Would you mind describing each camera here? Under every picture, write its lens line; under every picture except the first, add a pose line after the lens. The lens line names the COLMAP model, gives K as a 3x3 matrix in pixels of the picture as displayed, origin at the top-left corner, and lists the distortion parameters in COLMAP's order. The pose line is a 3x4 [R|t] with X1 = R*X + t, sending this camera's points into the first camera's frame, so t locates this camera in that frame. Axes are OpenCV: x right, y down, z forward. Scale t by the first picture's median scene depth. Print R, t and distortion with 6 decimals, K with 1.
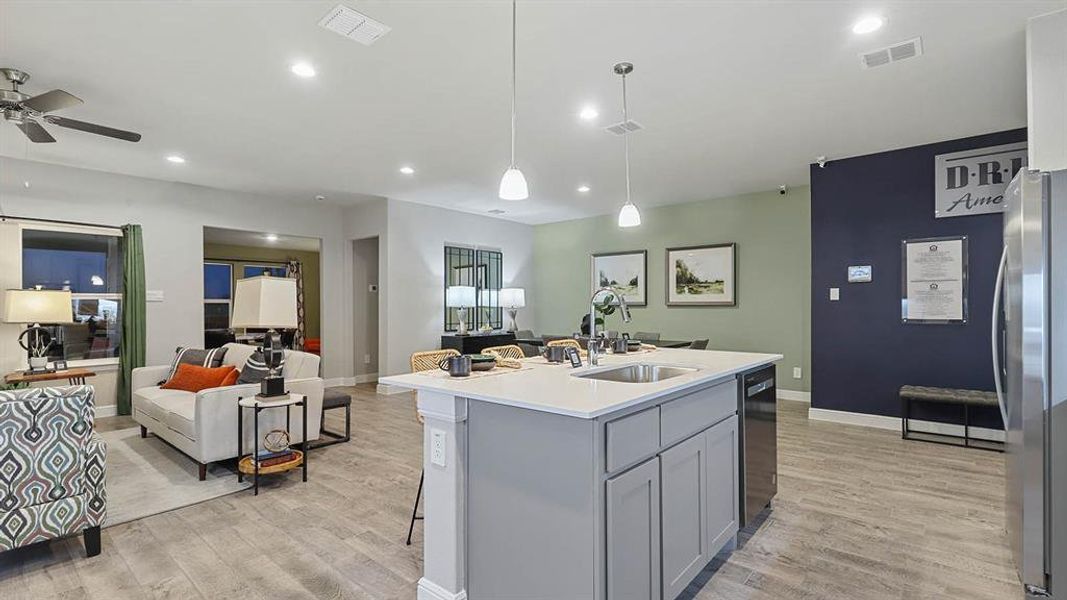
lens RADIAL K [[488.9, 0, 530.1], [0, 488.9, 307.0], [0, 0, 1]] dist [0.004415, -0.001307]
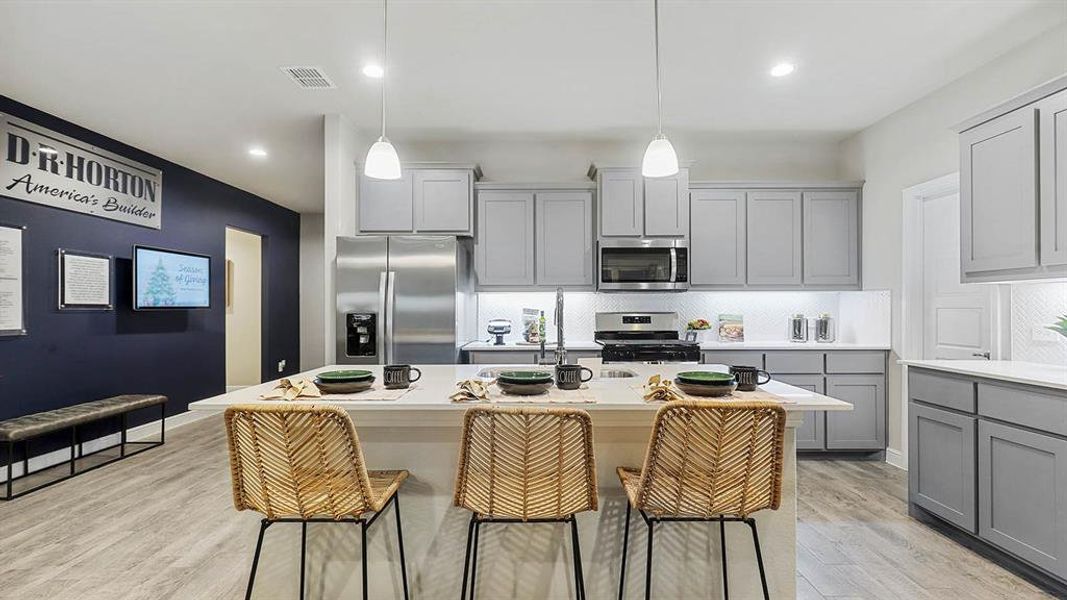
lens RADIAL K [[488.9, 0, 533.5], [0, 488.9, 300.6], [0, 0, 1]] dist [0.004415, -0.001307]
pose [[-0.649029, 0.017202, 0.760569, -0.166776], [0.007975, 0.999843, -0.015808, -0.000650], [-0.760722, -0.004194, -0.649065, 0.540239]]
